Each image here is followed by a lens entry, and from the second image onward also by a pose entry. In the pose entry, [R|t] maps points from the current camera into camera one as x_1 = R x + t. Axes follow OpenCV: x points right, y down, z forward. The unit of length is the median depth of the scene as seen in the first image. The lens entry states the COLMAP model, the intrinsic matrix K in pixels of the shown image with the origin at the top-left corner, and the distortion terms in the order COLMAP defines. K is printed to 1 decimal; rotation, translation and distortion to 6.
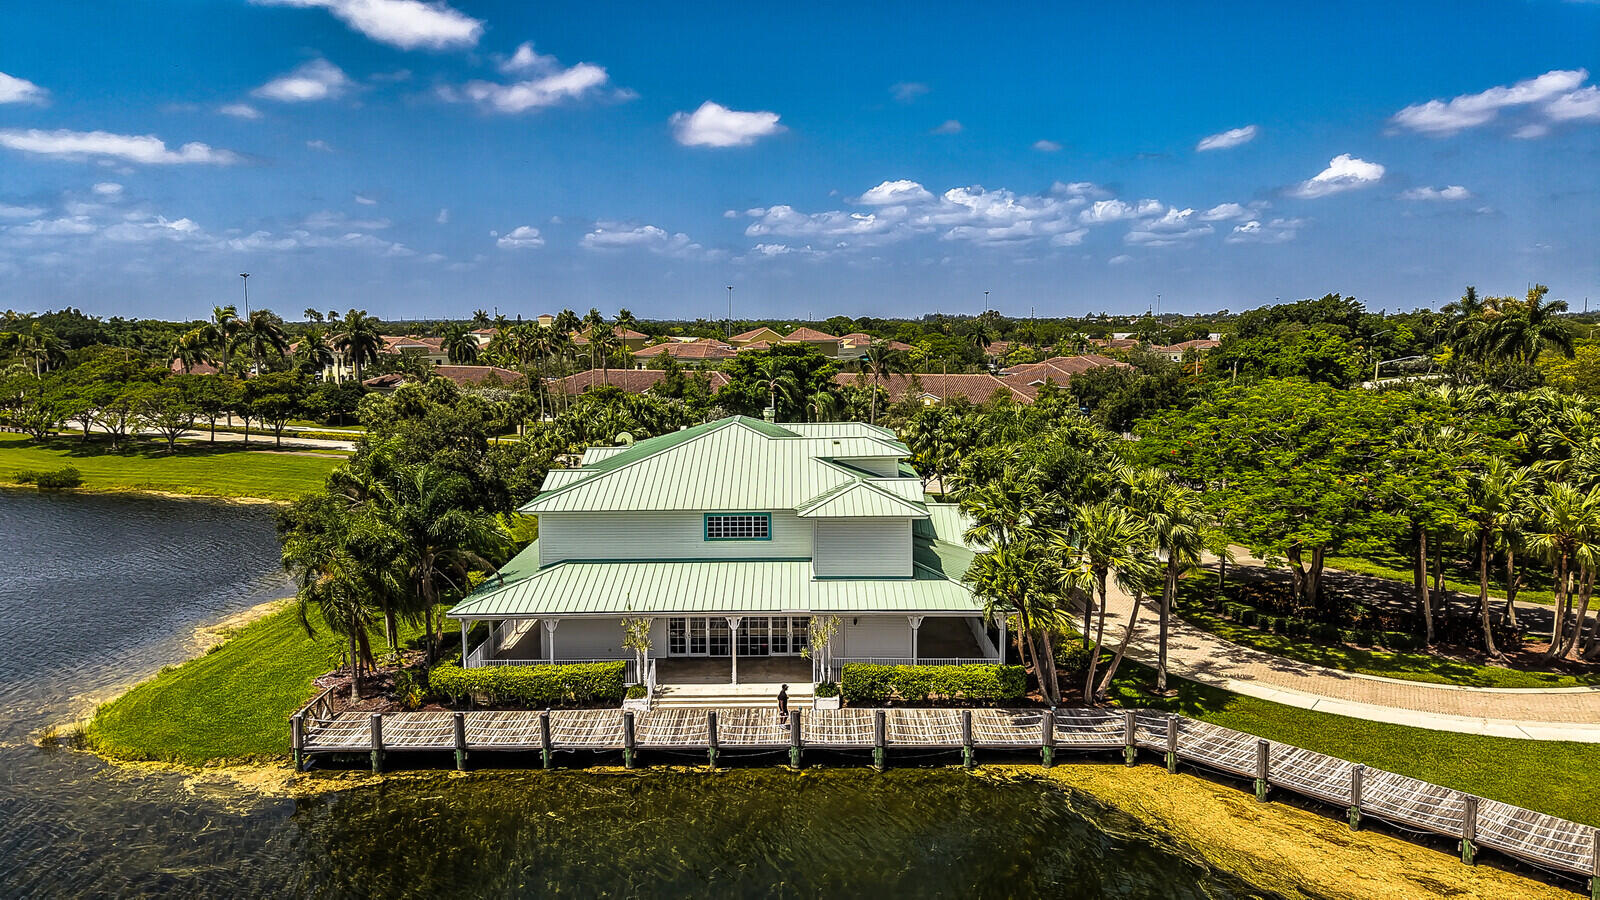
lens RADIAL K [[1068.2, 0, 790.7], [0, 1068.2, 456.8], [0, 0, 1]] dist [0.061616, -0.067118]
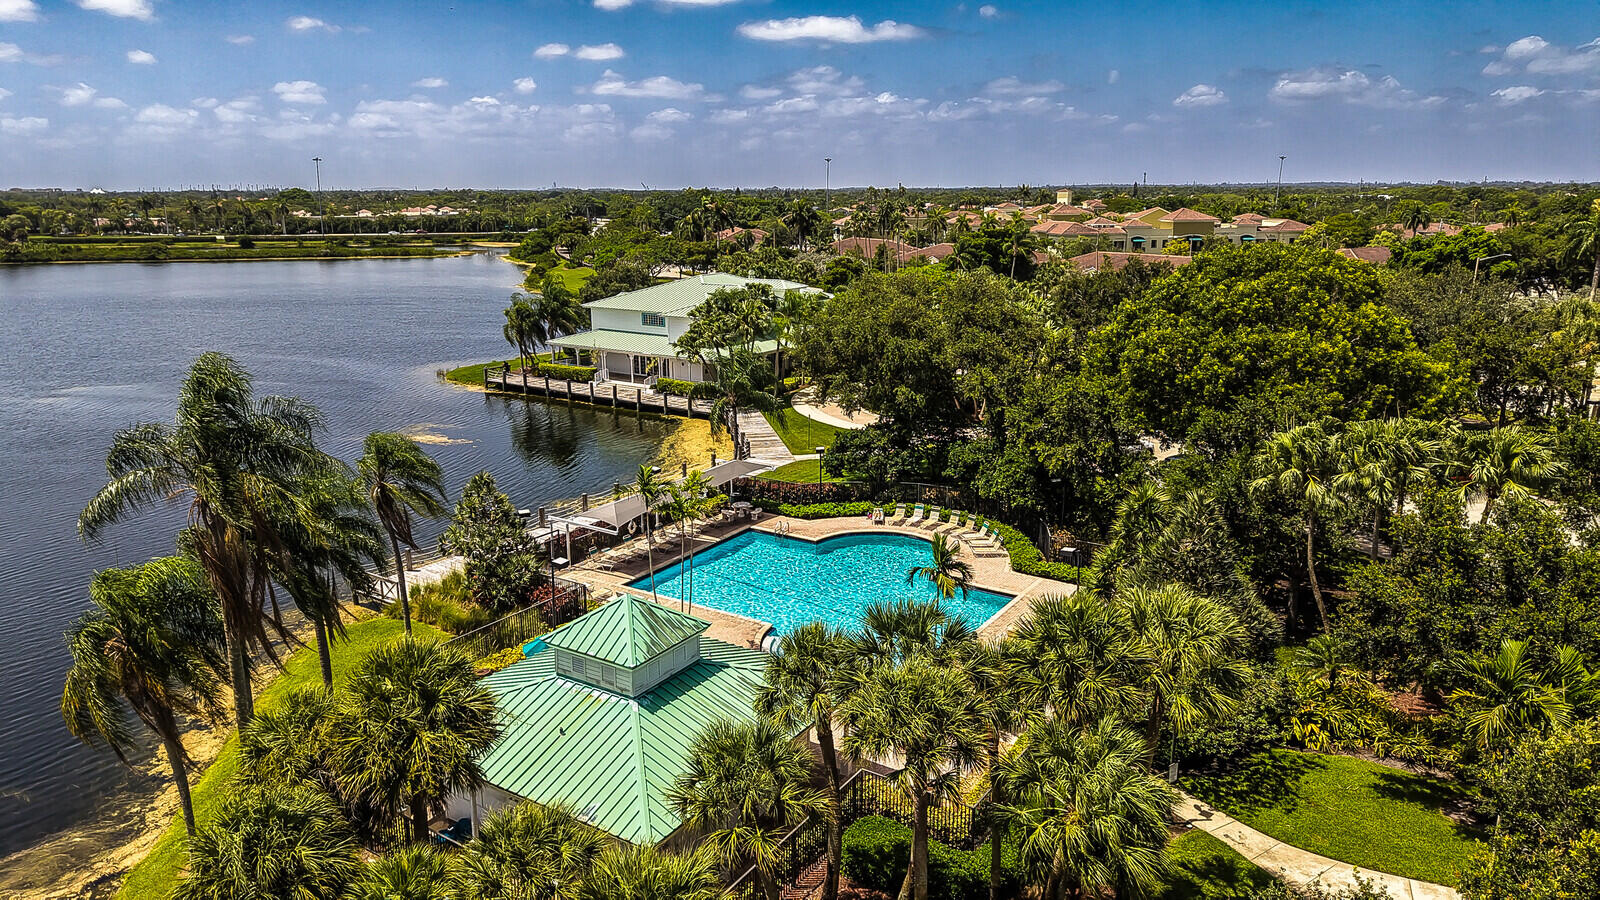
lens RADIAL K [[1086.4, 0, 790.7], [0, 1086.4, 460.7], [0, 0, 1]] dist [0.003791, -0.003290]
pose [[0.829930, 0.133668, -0.541617, 0.393340], [-0.066261, 0.987617, 0.142205, 0.004677], [0.553918, -0.082132, 0.828510, -0.213170]]
